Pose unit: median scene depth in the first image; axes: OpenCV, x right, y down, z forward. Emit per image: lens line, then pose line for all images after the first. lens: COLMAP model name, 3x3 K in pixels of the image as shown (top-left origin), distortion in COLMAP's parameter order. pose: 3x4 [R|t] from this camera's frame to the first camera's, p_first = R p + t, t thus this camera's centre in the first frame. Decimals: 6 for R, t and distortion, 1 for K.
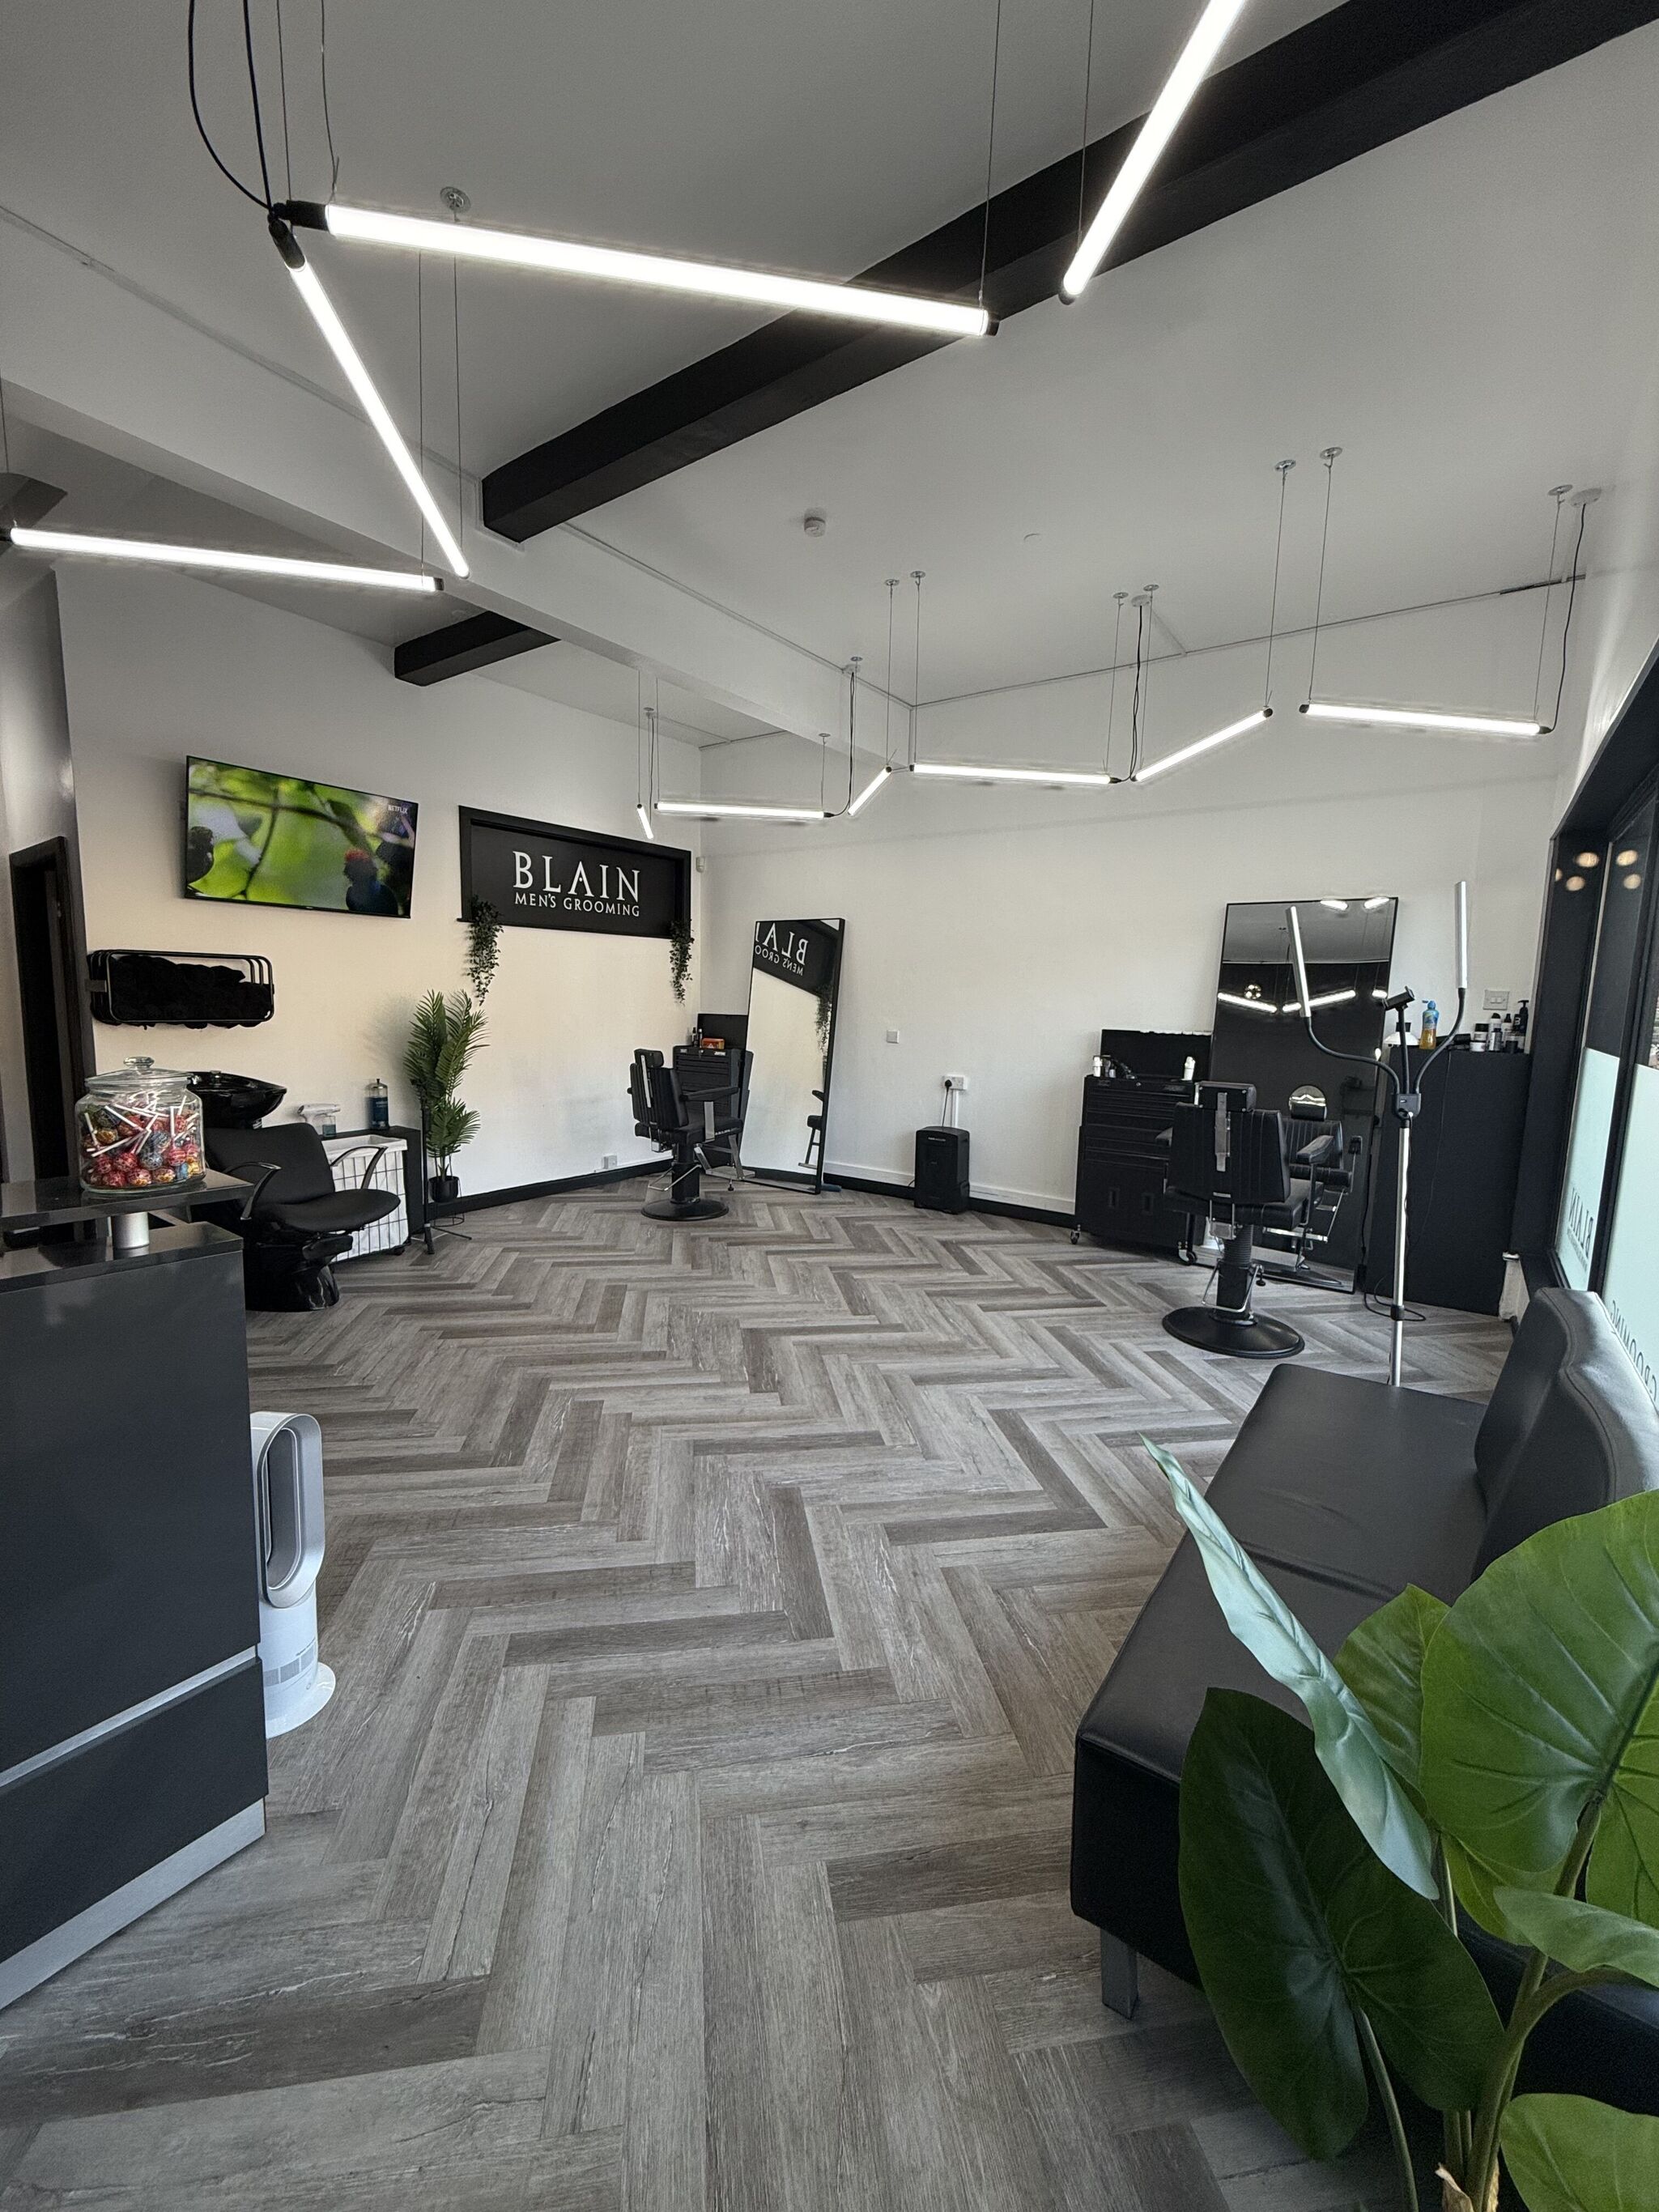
lens RADIAL K [[887.5, 0, 827.7], [0, 887.5, 1102.0], [0, 0, 1]] dist [-0.000583, -0.000032]
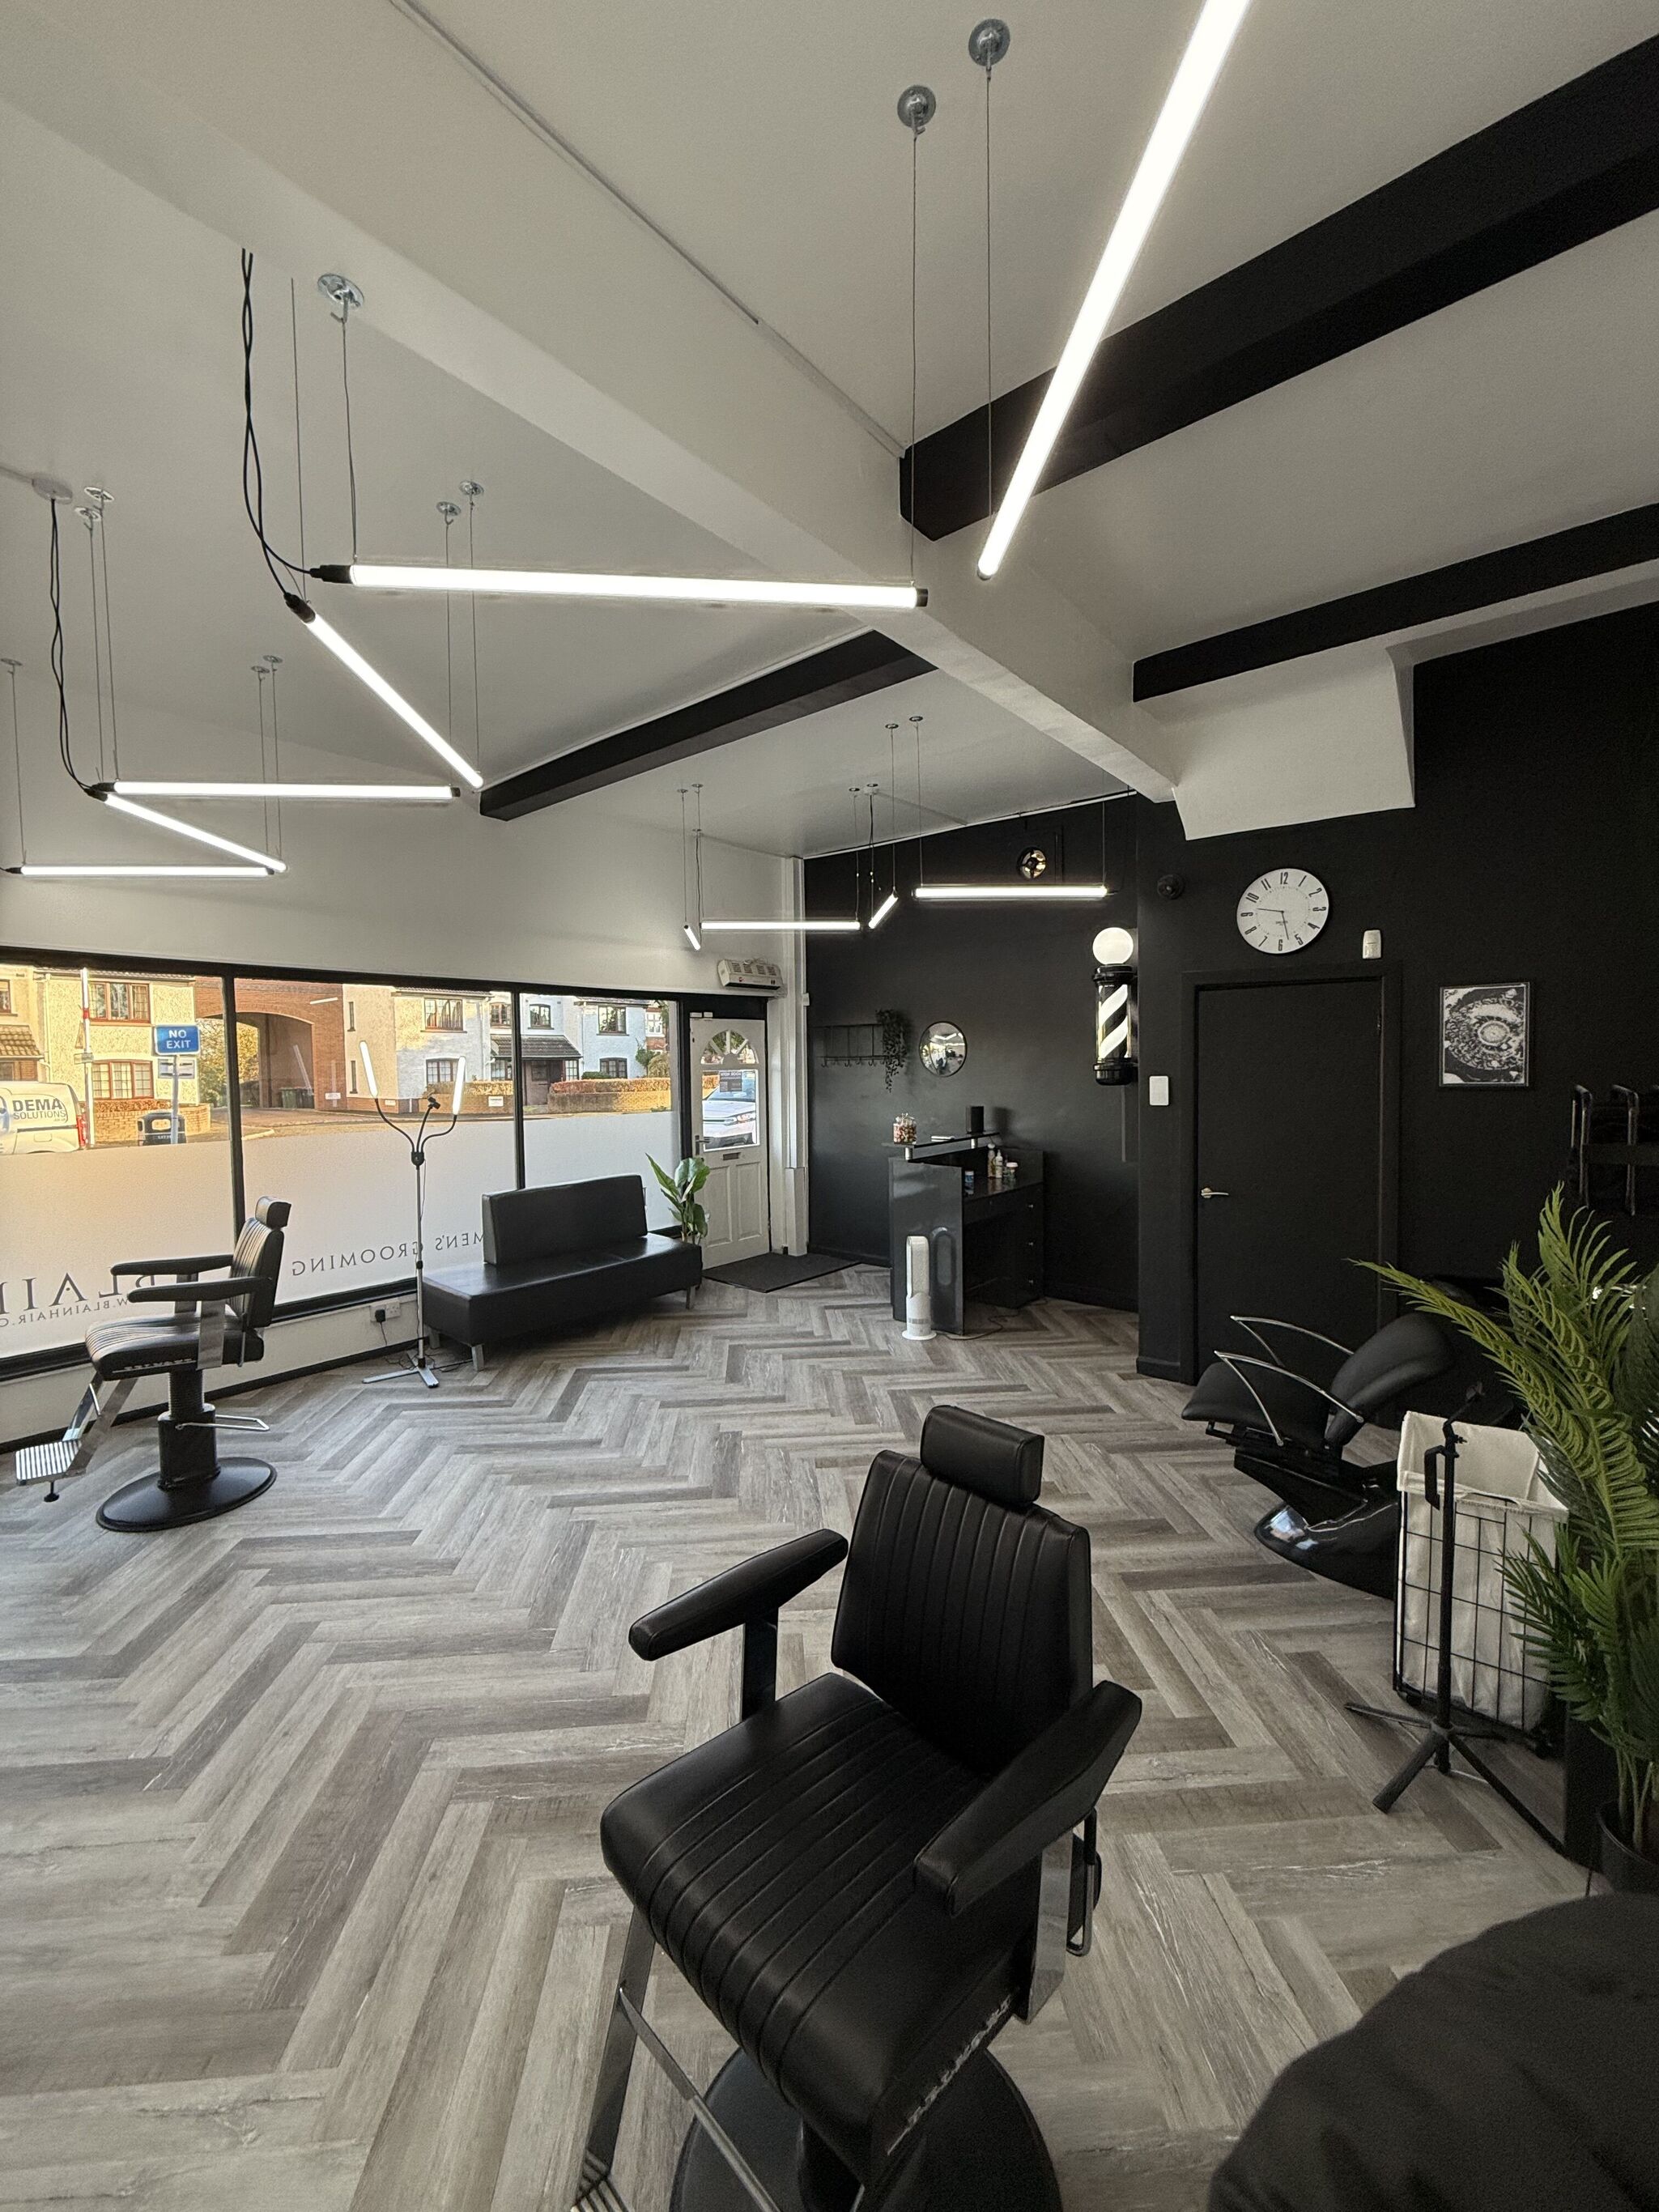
lens RADIAL K [[887.5, 0, 830.2], [0, 887.5, 1105.2], [0, 0, 1]] dist [-0.000583, -0.000032]
pose [[-0.996930, -0.016770, 0.076485, -0.321070], [-0.003504, 0.985372, 0.170382, -0.361695], [-0.078223, 0.169591, -0.982405, 2.298602]]
